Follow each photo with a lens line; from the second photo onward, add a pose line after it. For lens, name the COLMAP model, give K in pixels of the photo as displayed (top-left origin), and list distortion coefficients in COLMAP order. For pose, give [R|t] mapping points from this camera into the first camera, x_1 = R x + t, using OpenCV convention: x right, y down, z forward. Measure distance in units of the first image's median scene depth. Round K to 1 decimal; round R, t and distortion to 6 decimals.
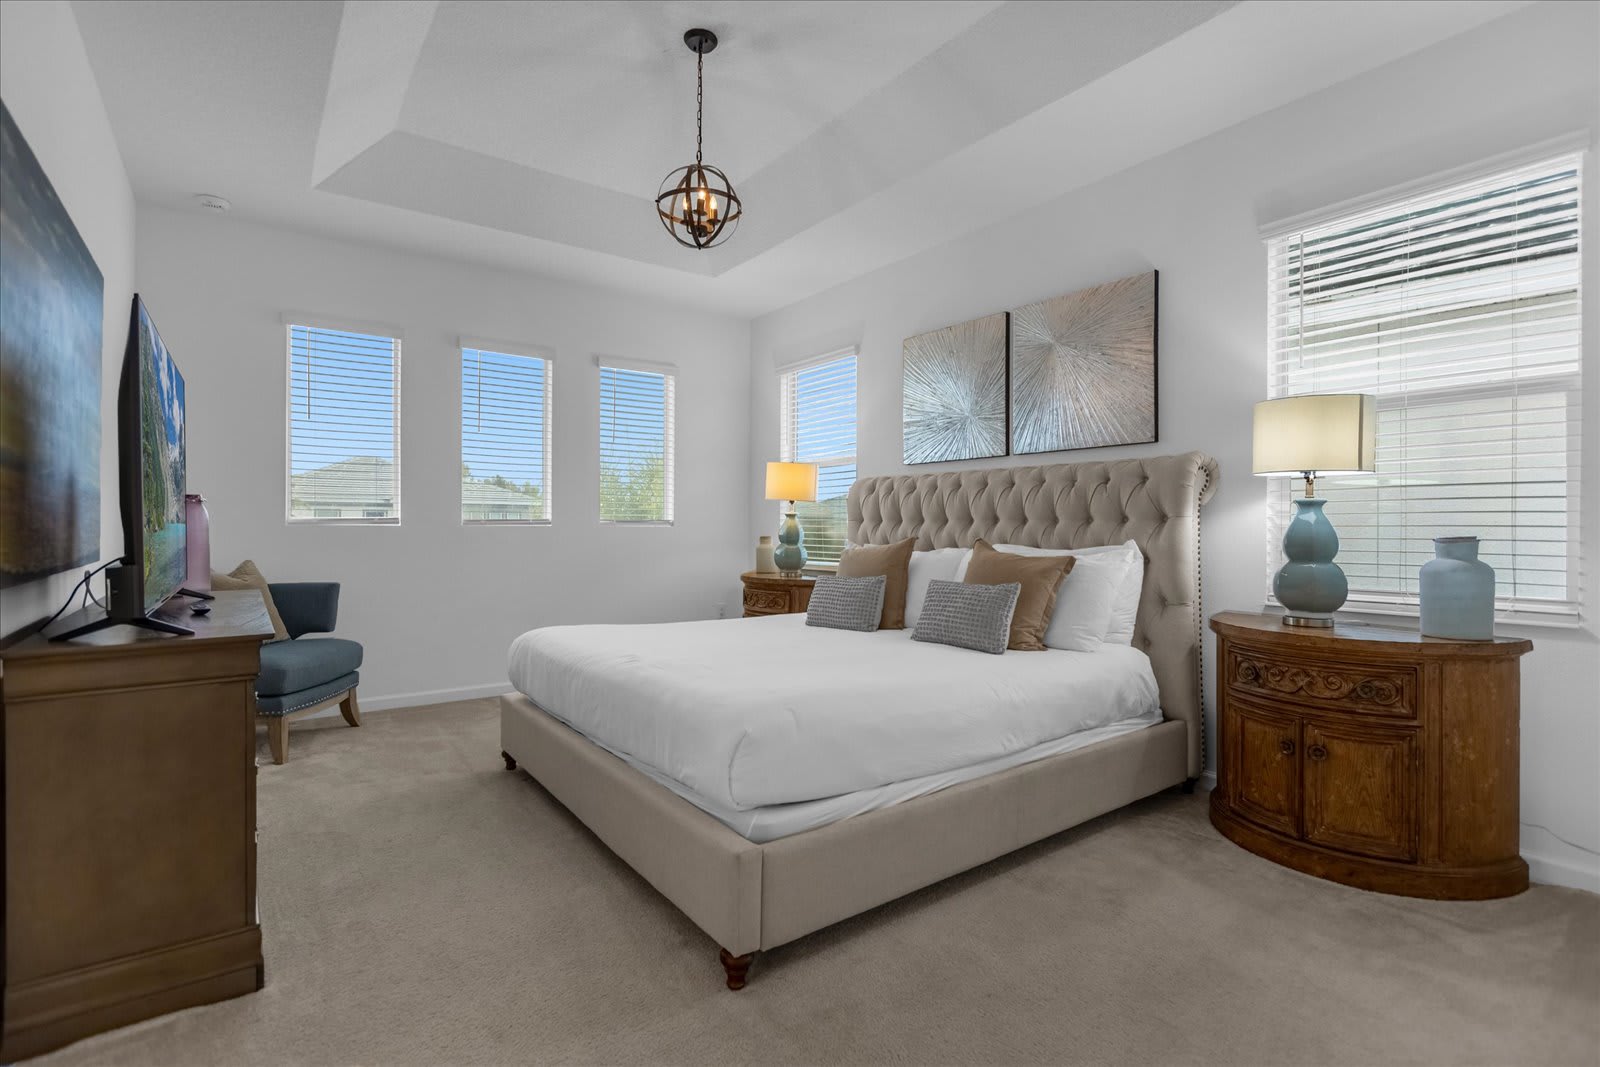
lens RADIAL K [[740.8, 0, 800.0], [0, 740.8, 533.5], [0, 0, 1]] dist [0.000088, -0.000285]
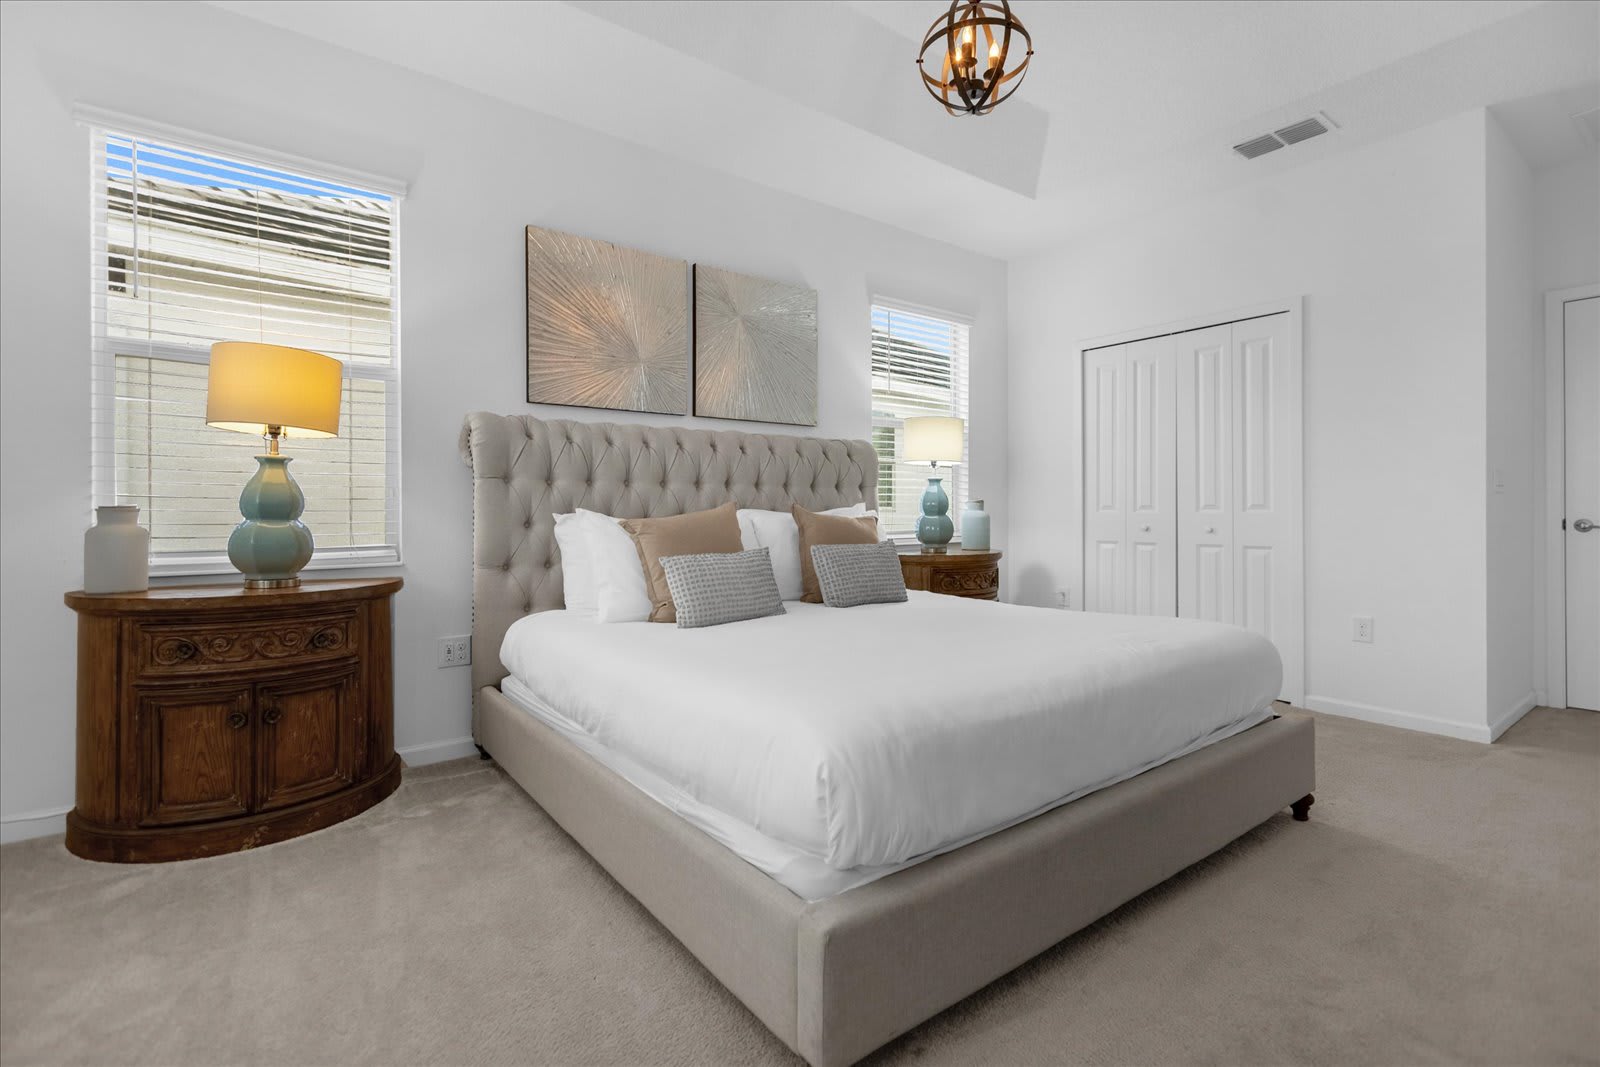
lens RADIAL K [[740.8, 0, 800.0], [0, 740.8, 533.5], [0, 0, 1]] dist [0.000088, -0.000285]
pose [[0.052797, -0.050146, 0.997345, -0.232544], [-0.007237, 0.998693, 0.050597, -0.000752], [-0.998579, -0.009889, 0.052366, 0.282781]]
